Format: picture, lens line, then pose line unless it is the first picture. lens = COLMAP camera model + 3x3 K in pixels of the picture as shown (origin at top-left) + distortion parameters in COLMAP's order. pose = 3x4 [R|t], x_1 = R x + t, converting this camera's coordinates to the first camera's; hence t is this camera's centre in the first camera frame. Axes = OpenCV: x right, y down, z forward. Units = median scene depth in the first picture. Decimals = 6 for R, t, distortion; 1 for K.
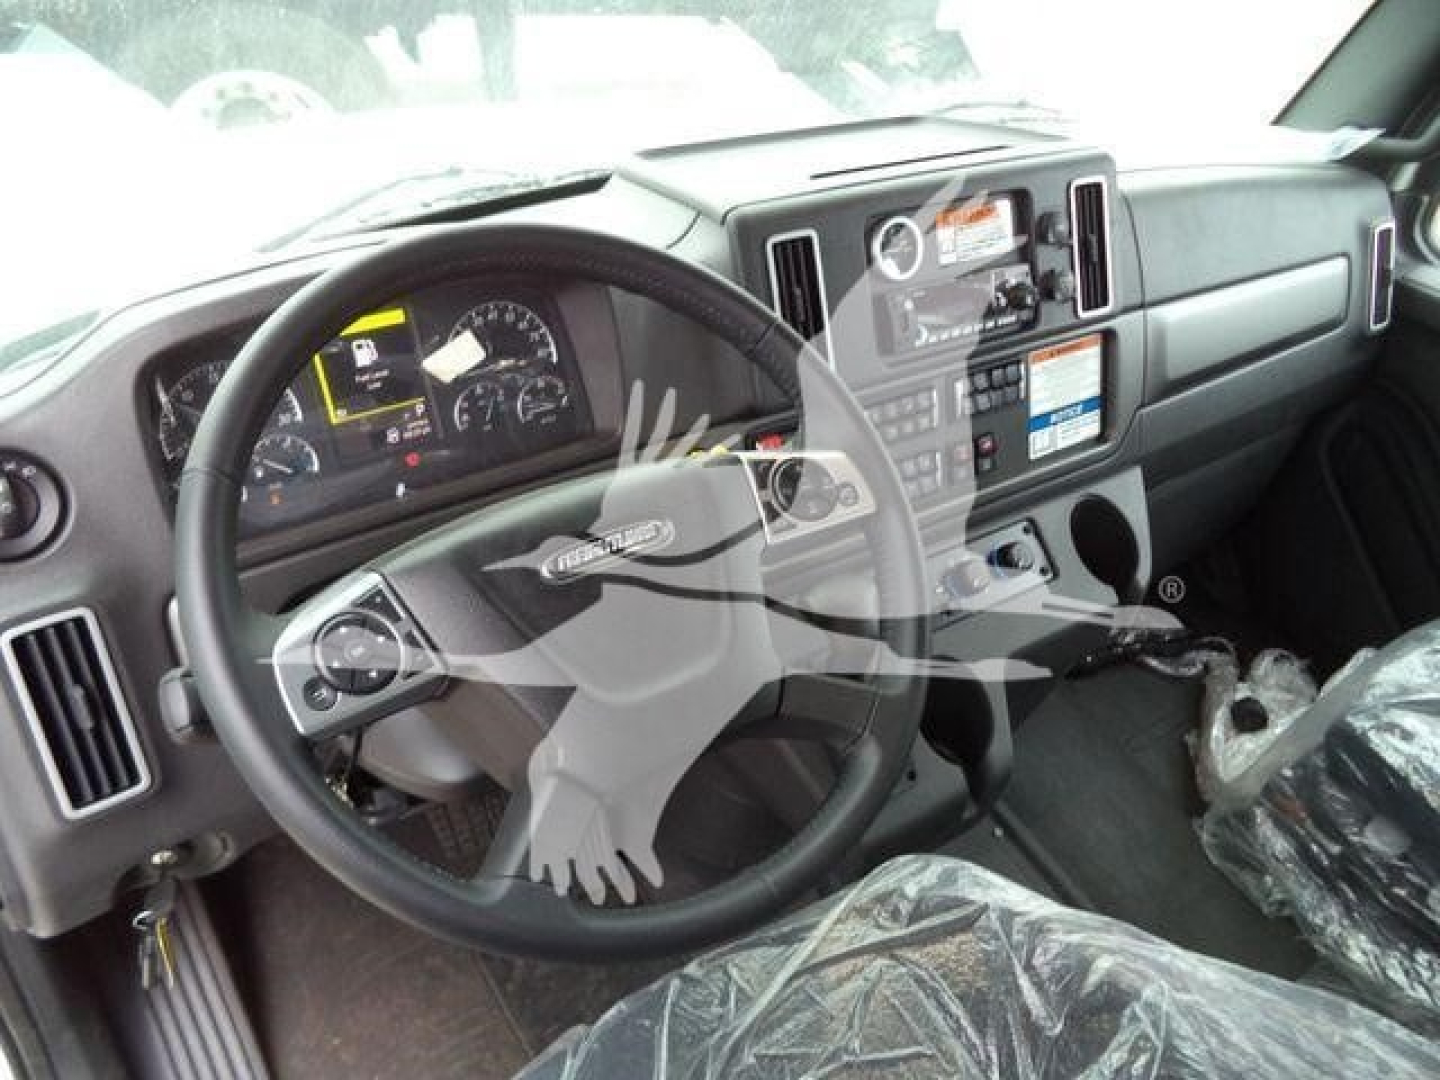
lens RADIAL K [[1173.1, 0, 724.4], [0, 1173.1, 542.9], [0, 0, 1]] dist [-0.045267, 0.023243]
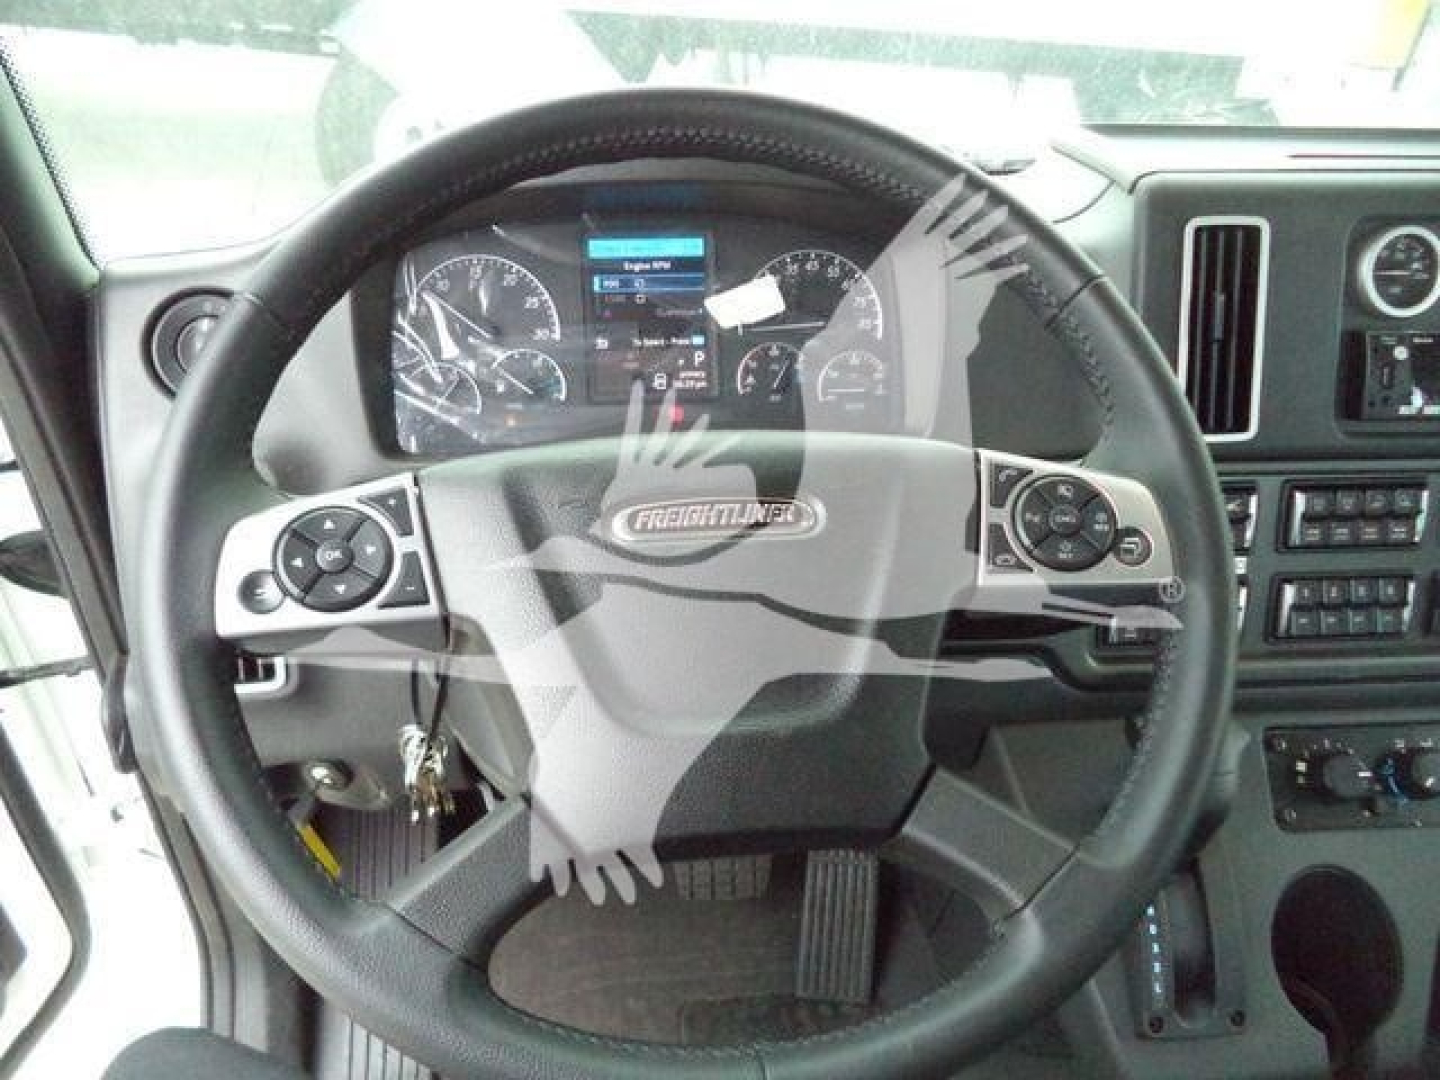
lens RADIAL K [[1173.1, 0, 716.2], [0, 1173.1, 538.8], [0, 0, 1]] dist [-0.045267, 0.023243]
pose [[0.867808, 0.230320, -0.440298, 0.148723], [-0.261013, 0.965289, -0.009501, 0.015513], [0.422826, 0.123169, 0.897802, 0.259286]]
